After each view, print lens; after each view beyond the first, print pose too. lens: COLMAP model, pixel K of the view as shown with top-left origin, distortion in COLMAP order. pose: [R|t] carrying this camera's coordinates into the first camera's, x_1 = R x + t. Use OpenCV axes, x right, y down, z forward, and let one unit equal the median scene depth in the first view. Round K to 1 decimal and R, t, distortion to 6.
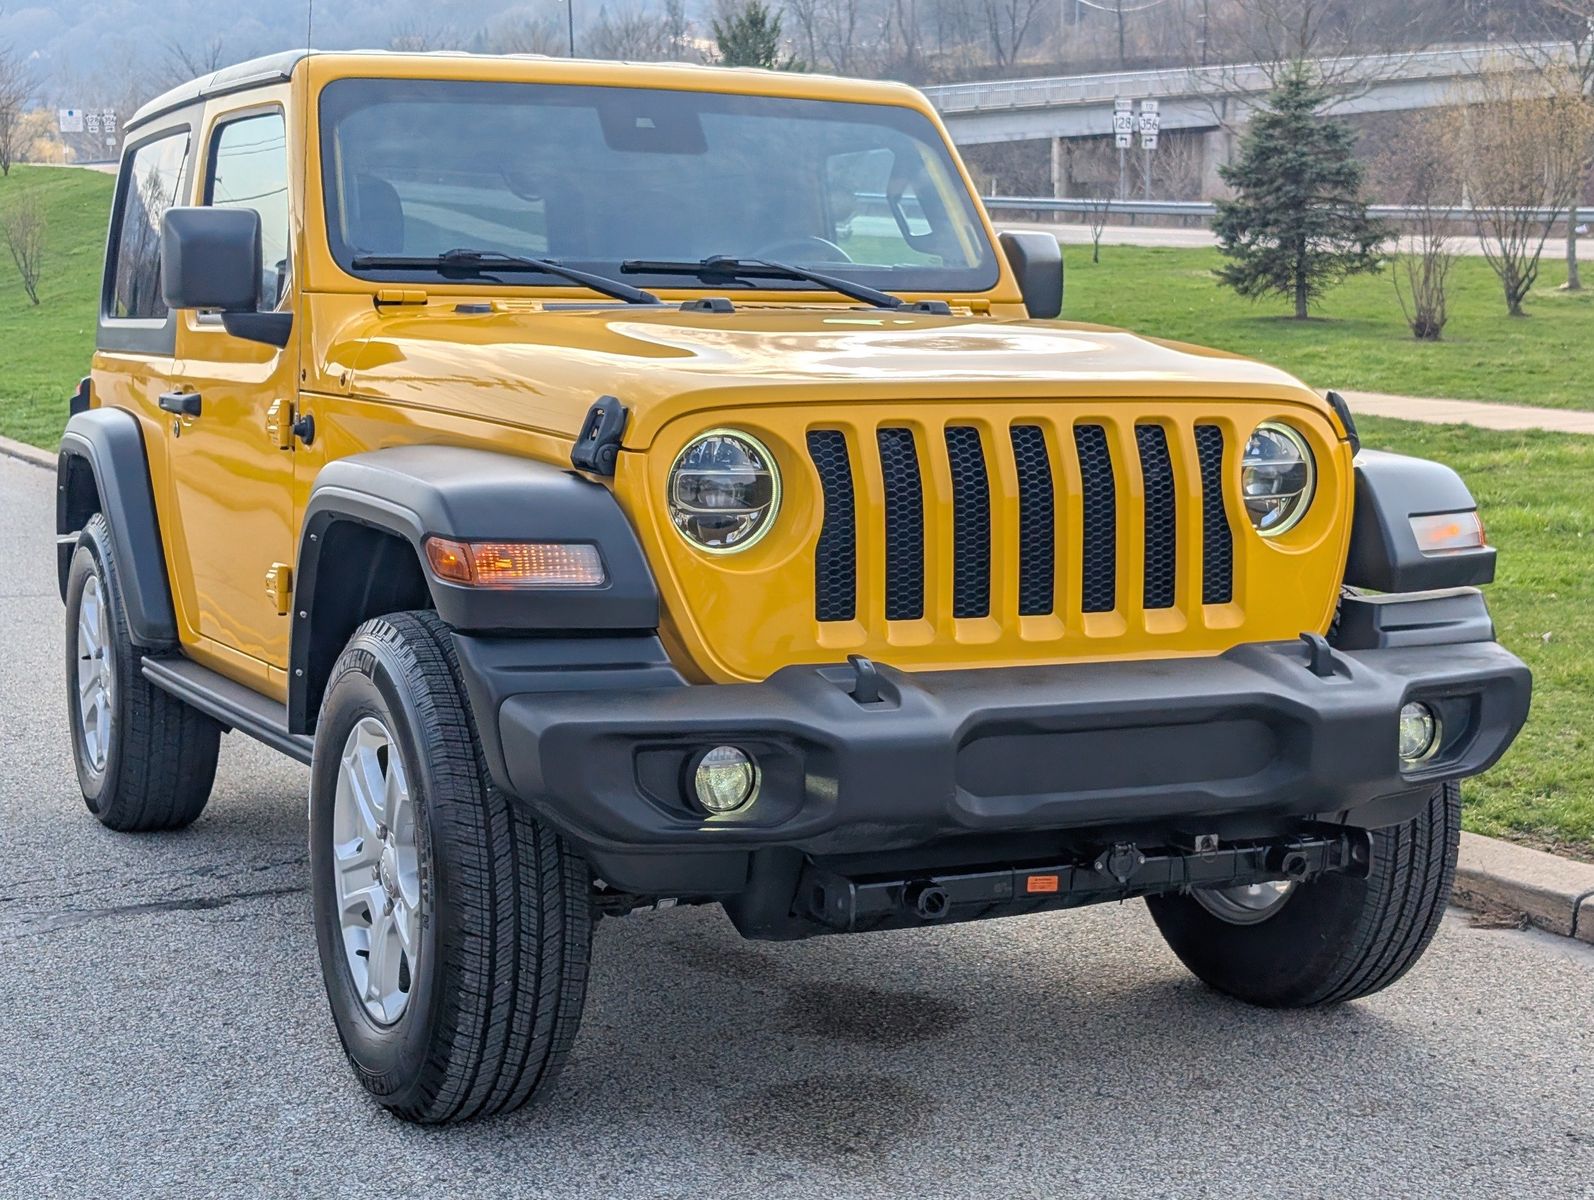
lens RADIAL K [[2496.6, 0, 821.0], [0, 2496.6, 596.4], [0, 0, 1]] dist [0.250279, -1.202639]
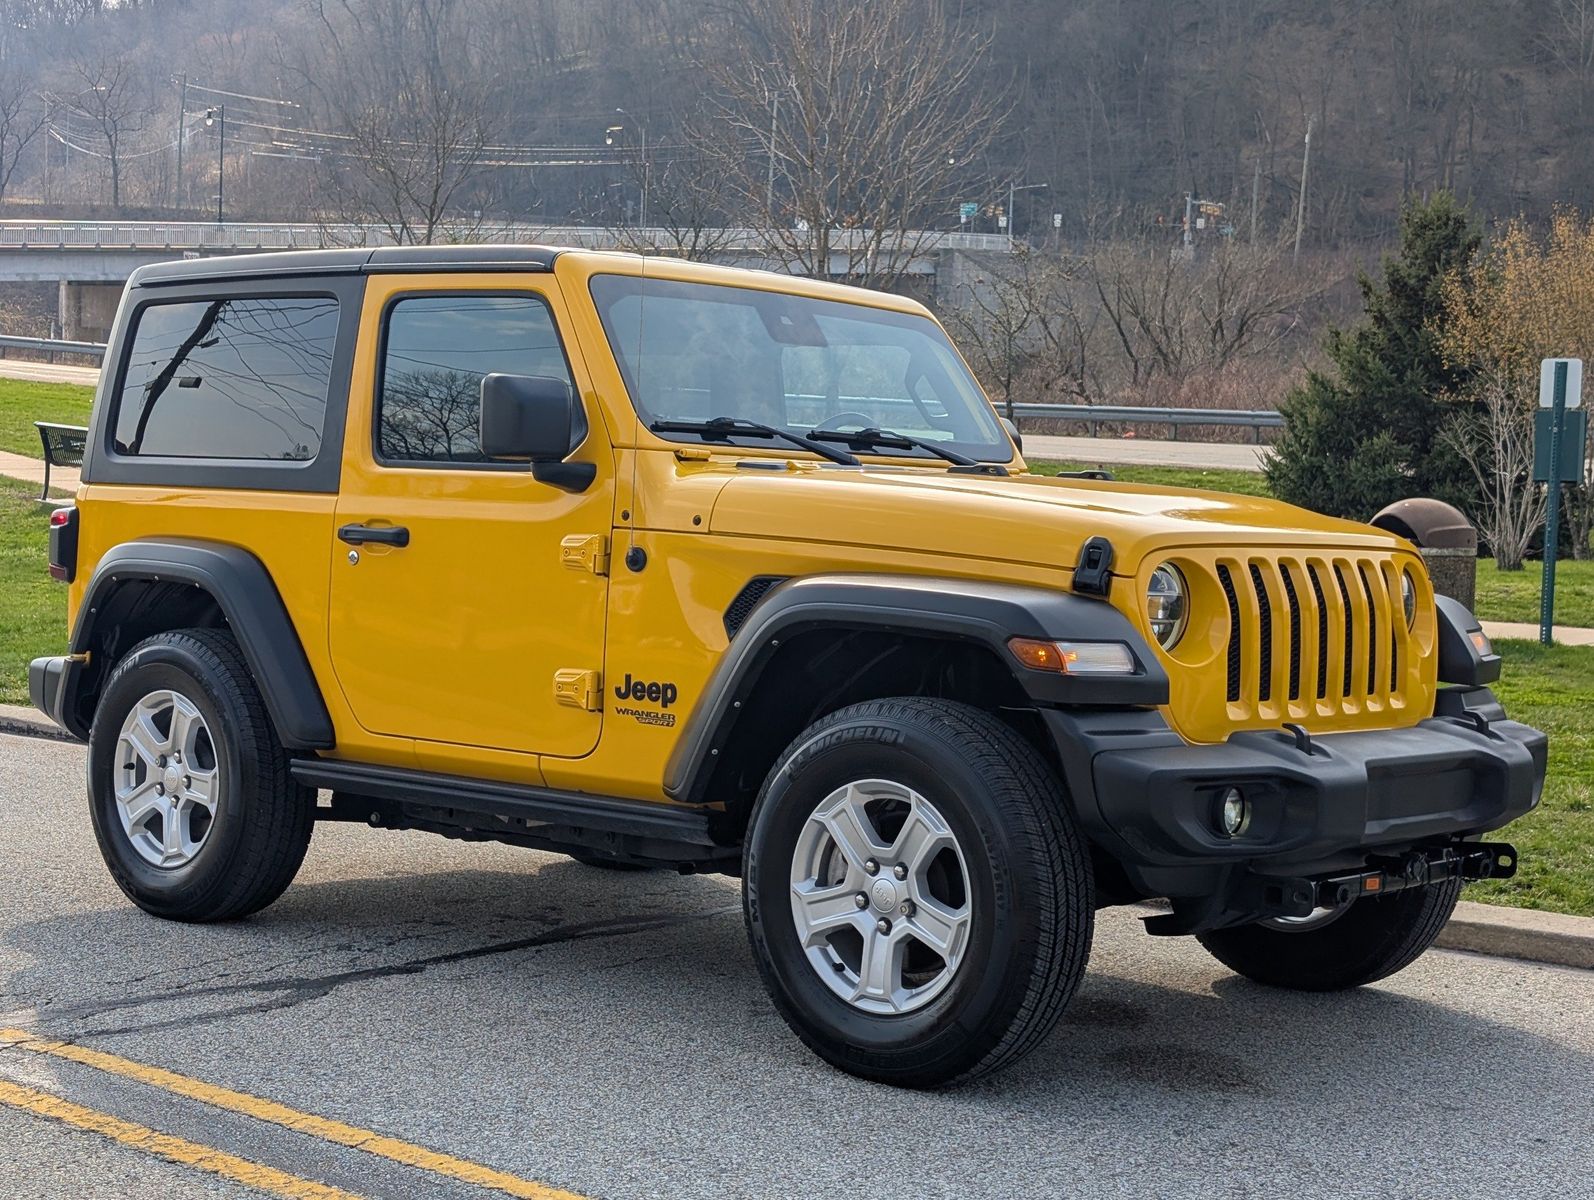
lens RADIAL K [[2492.0, 0, 797.4], [0, 2492.0, 631.9], [0, 0, 1]] dist [0.257799, -1.058601]
pose [[0.915004, 0.006571, 0.403391, -0.713085], [0.012387, 0.998938, -0.044369, 0.027843], [-0.403254, 0.045595, 0.913952, -0.166643]]
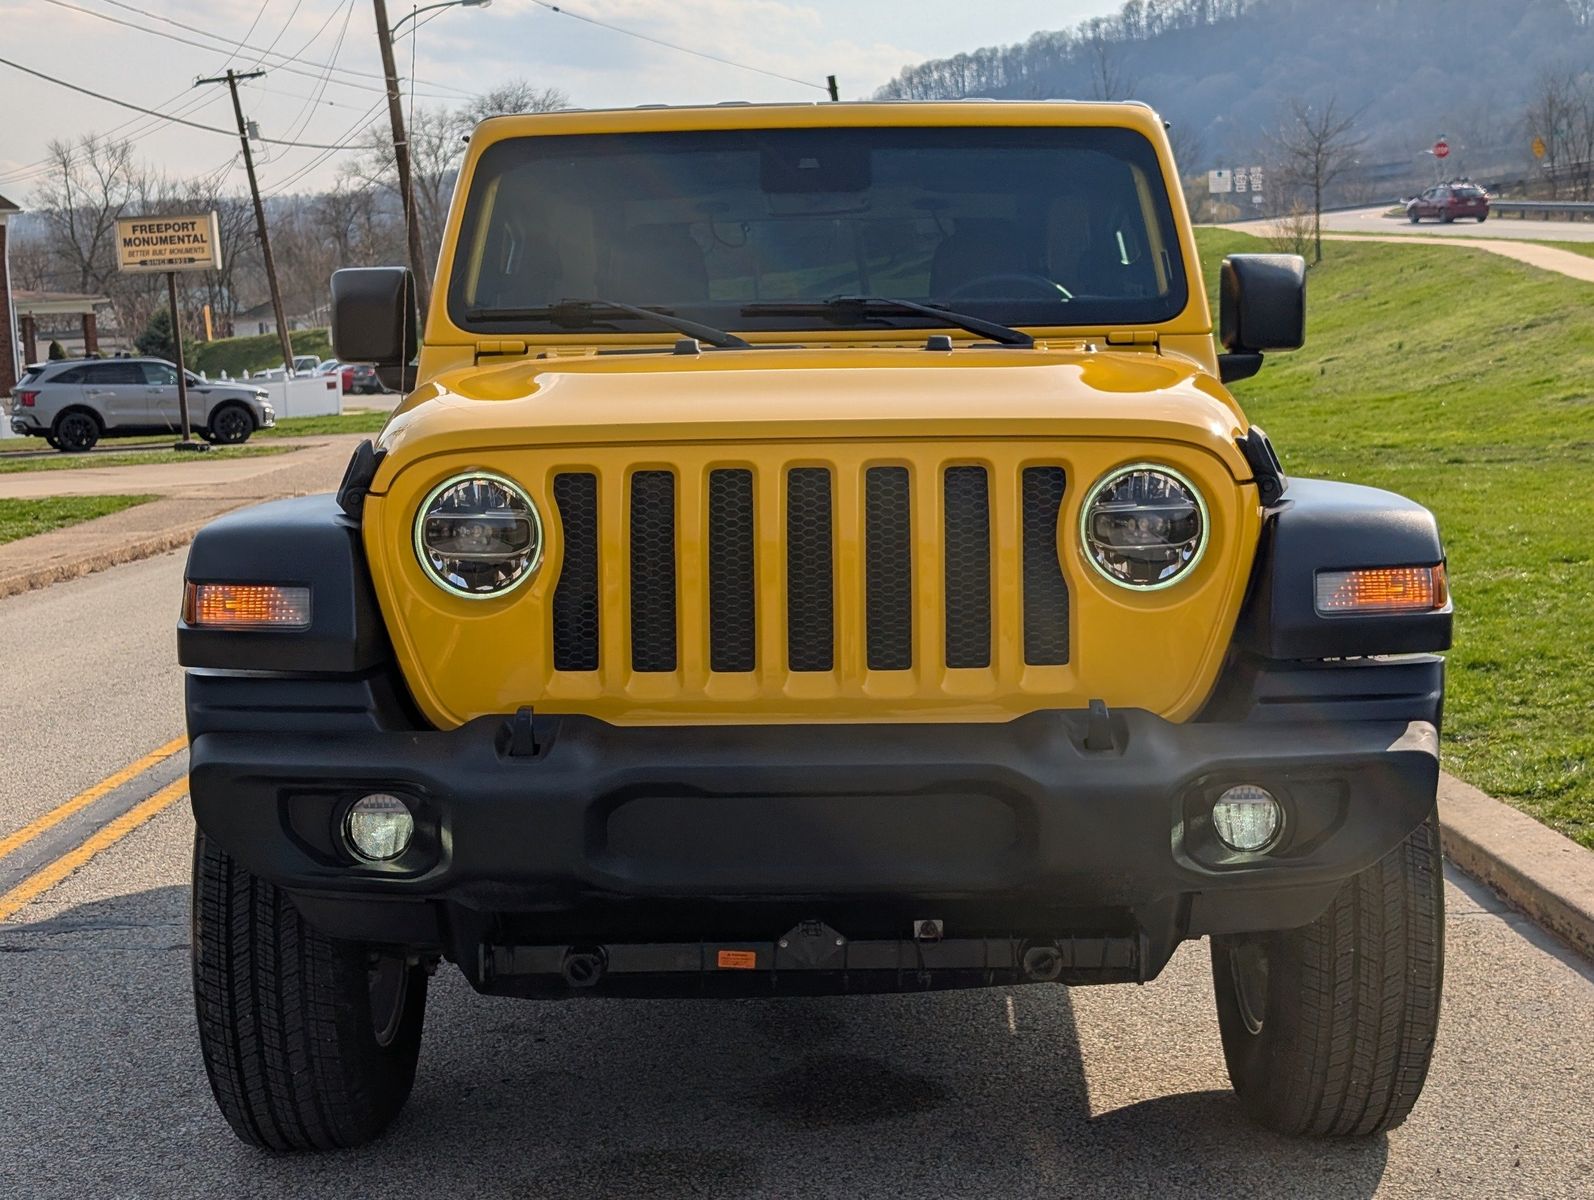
lens RADIAL K [[2492.2, 0, 760.8], [0, 2492.2, 637.4], [0, 0, 1]] dist [0.279095, -1.240049]
pose [[0.899008, 0.022192, -0.437369, 0.451844], [-0.023950, 0.999712, 0.001495, -0.005970], [0.437276, 0.009131, 0.899281, 0.150441]]
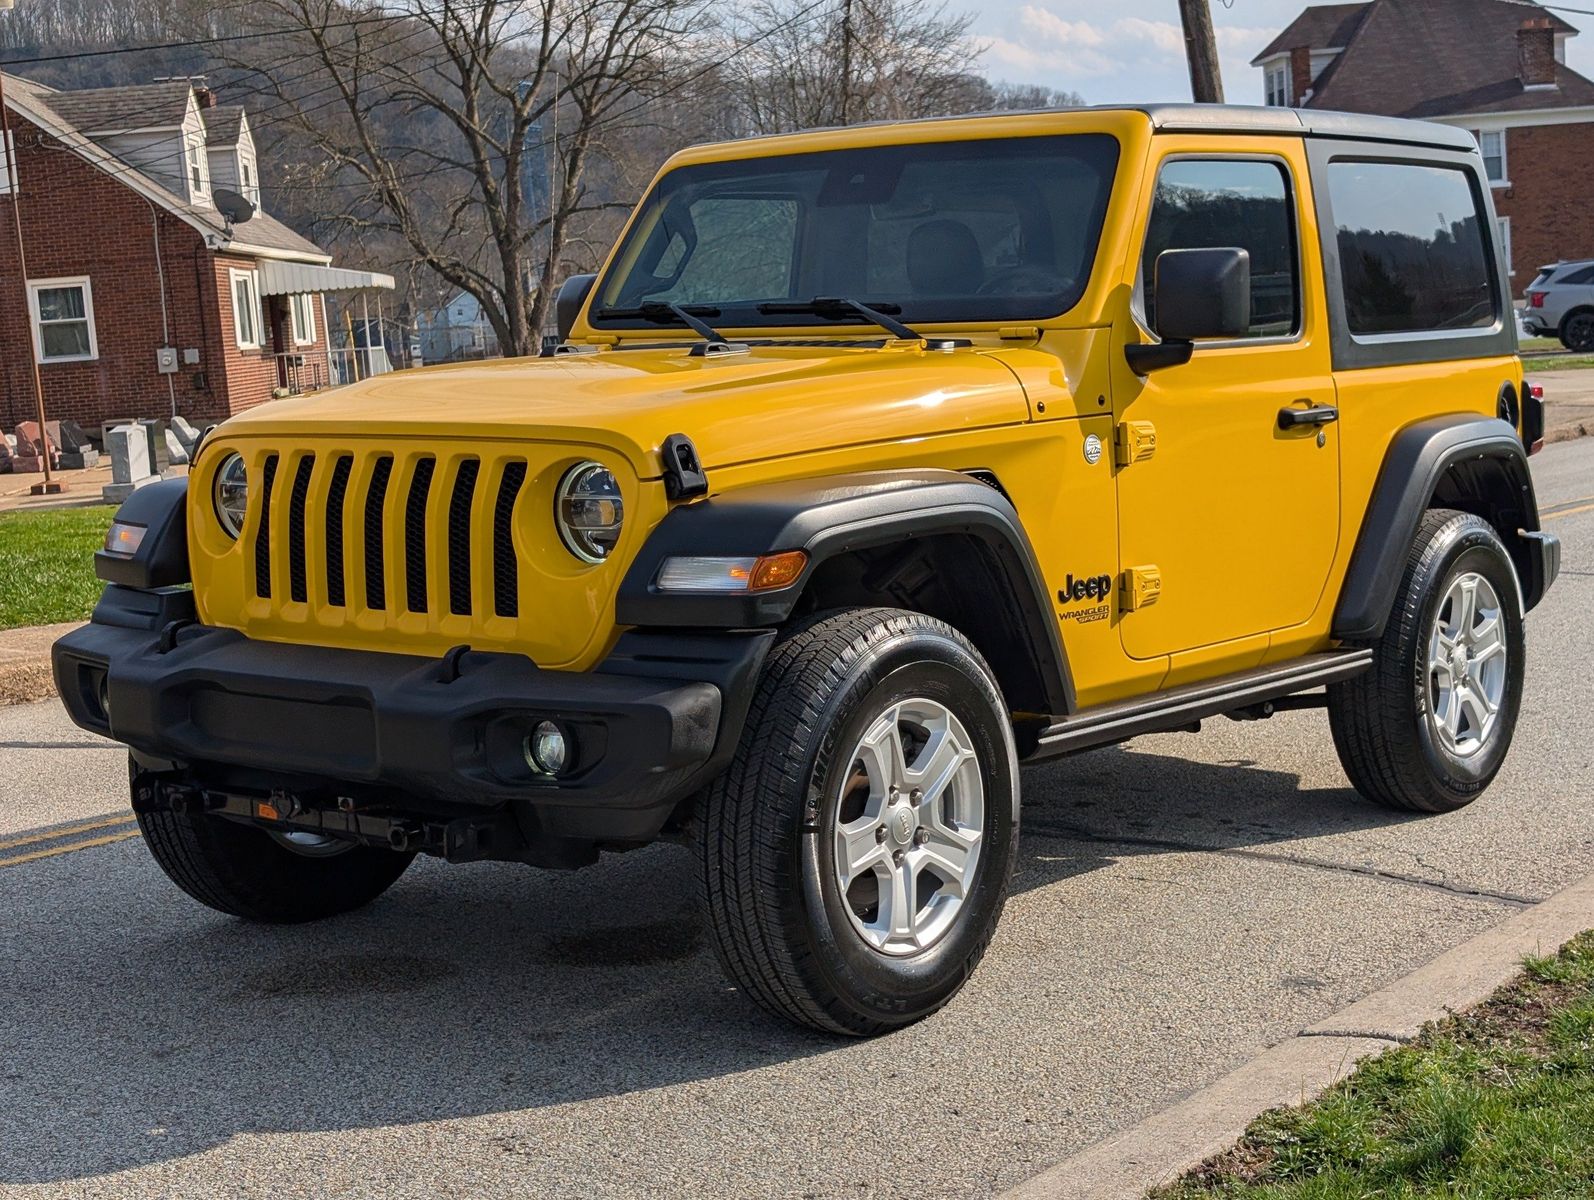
lens RADIAL K [[2492.2, 0, 760.8], [0, 2492.2, 637.4], [0, 0, 1]] dist [0.279095, -1.240049]
pose [[0.435423, 0.095085, -0.895190, 1.224950], [-0.062201, 0.995207, 0.075454, -0.080664], [0.898075, 0.022827, 0.439250, 0.591342]]
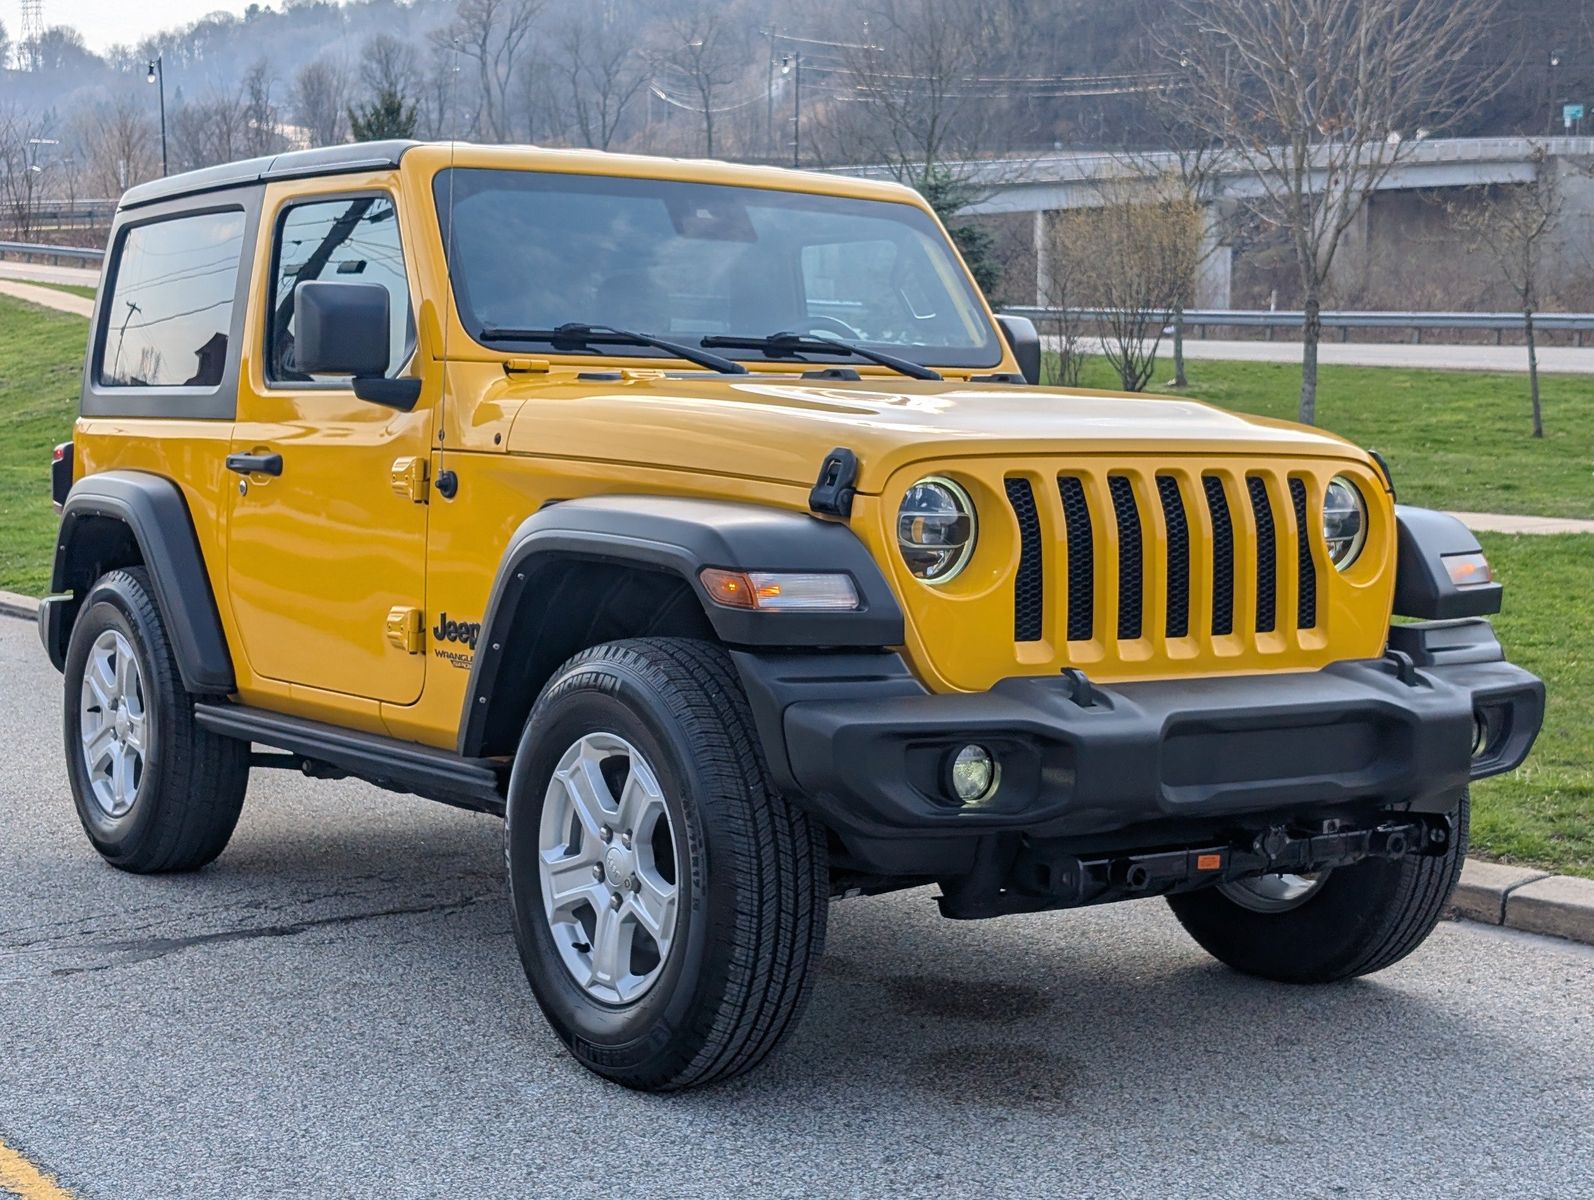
lens RADIAL K [[2496.6, 0, 821.0], [0, 2496.6, 596.4], [0, 0, 1]] dist [0.250279, -1.202639]
pose [[0.985246, -0.004039, 0.171098, -0.264569], [0.010227, 0.999324, -0.035300, 0.026785], [-0.170840, 0.036529, 0.984621, -0.123917]]
